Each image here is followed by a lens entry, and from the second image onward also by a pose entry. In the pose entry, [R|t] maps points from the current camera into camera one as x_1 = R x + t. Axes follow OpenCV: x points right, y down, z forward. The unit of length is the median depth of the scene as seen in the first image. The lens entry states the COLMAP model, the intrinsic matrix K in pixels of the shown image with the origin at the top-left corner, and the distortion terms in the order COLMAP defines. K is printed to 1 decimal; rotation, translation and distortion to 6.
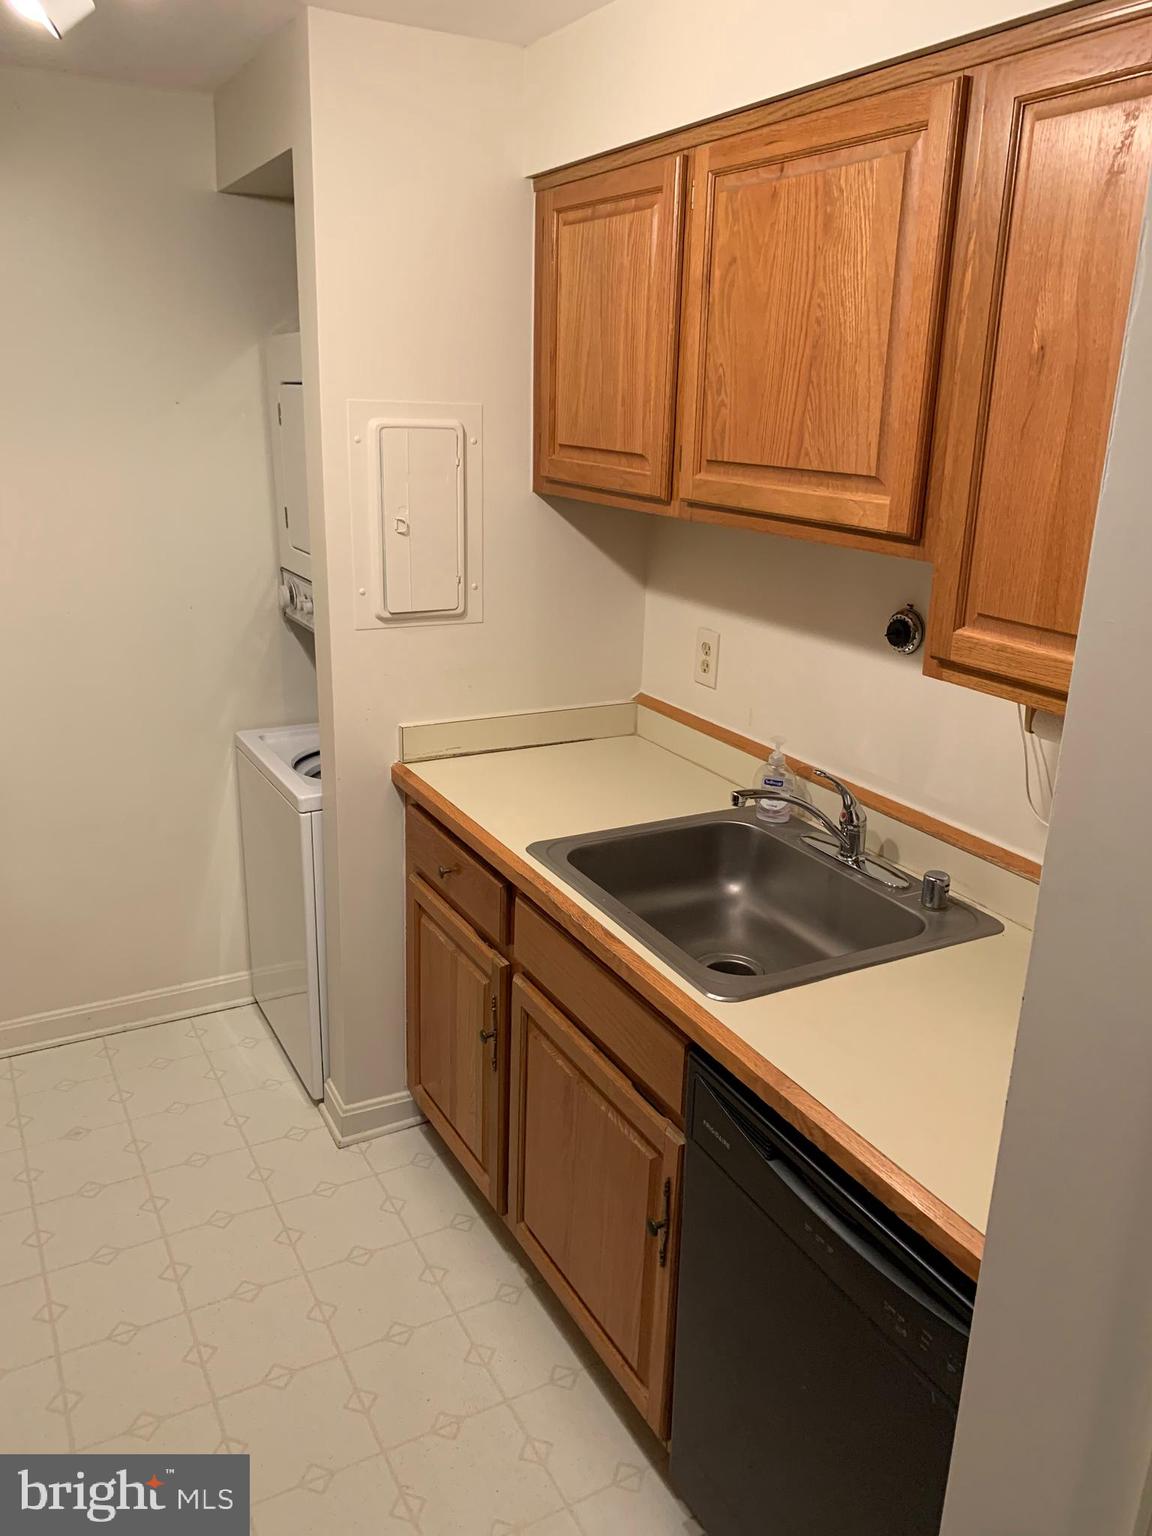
lens RADIAL K [[1195.7, 0, 576.0], [0, 1195.7, 768.0], [0, 0, 1]] dist [0.048027, 0.004910]
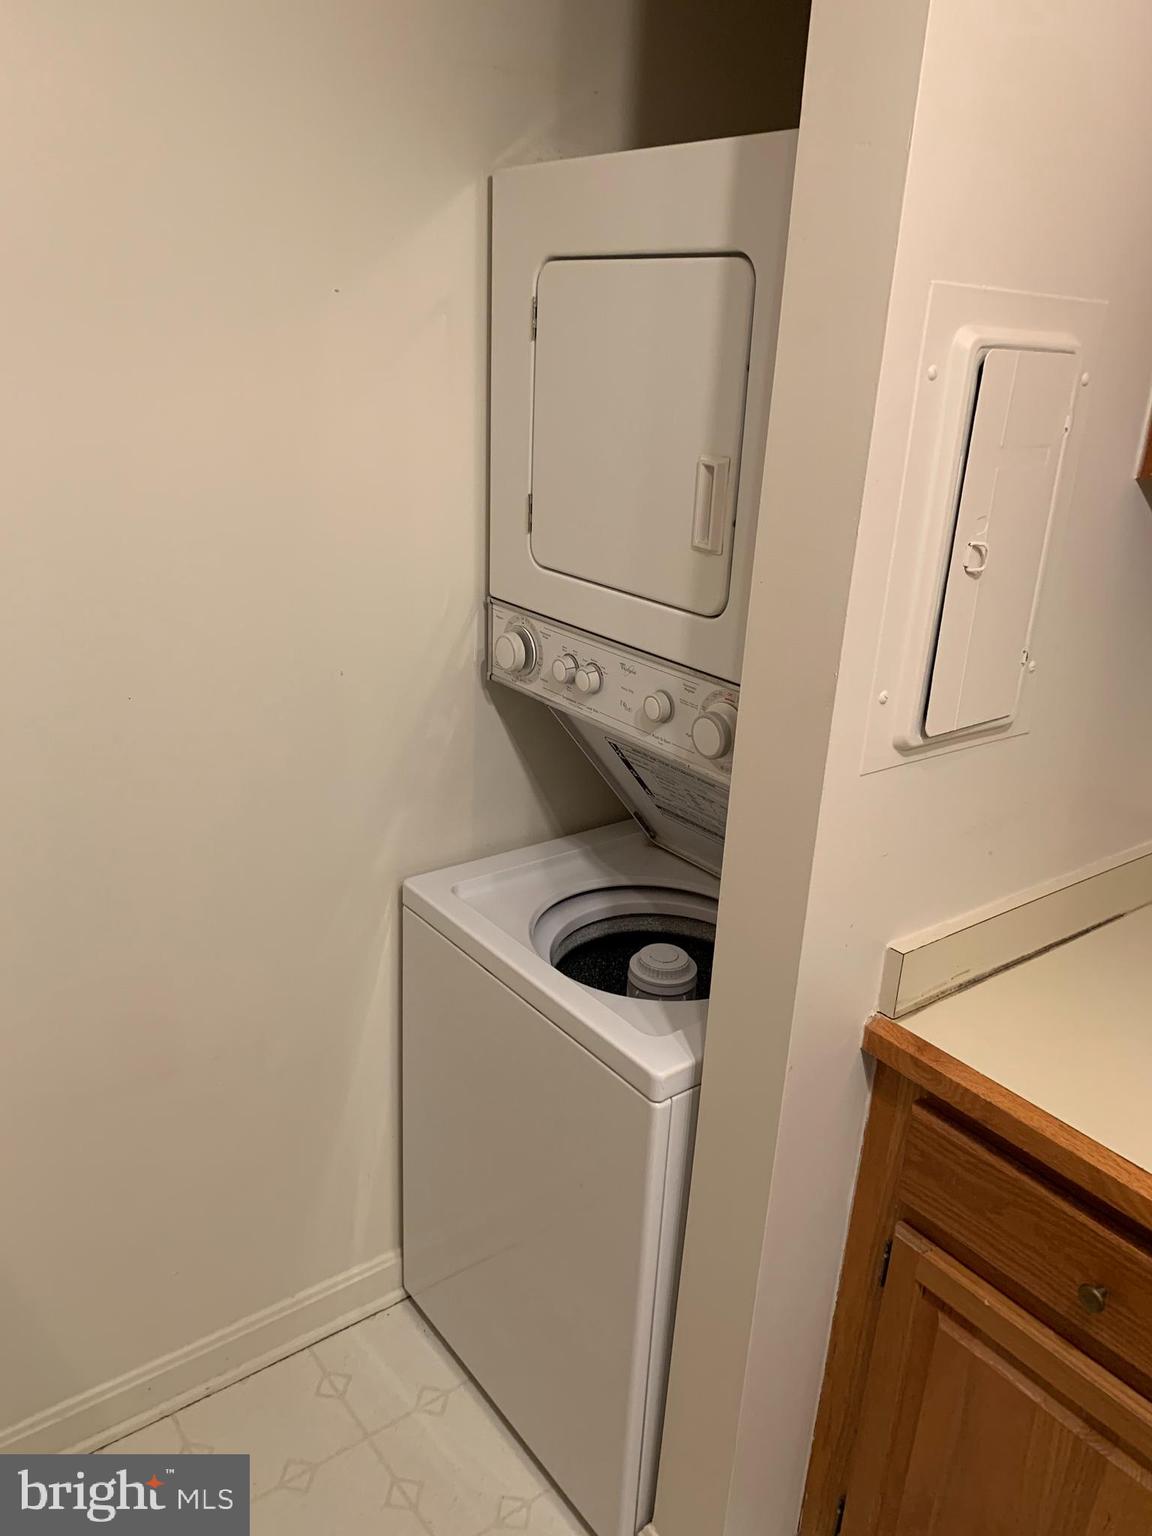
lens RADIAL K [[1195.7, 0, 576.0], [0, 1195.7, 768.0], [0, 0, 1]] dist [0.048027, 0.004910]
pose [[0.988643, -0.022796, 0.148546, -0.309059], [0.015062, 0.998482, 0.052981, -0.122129], [-0.149528, -0.050142, 0.987485, 0.456375]]
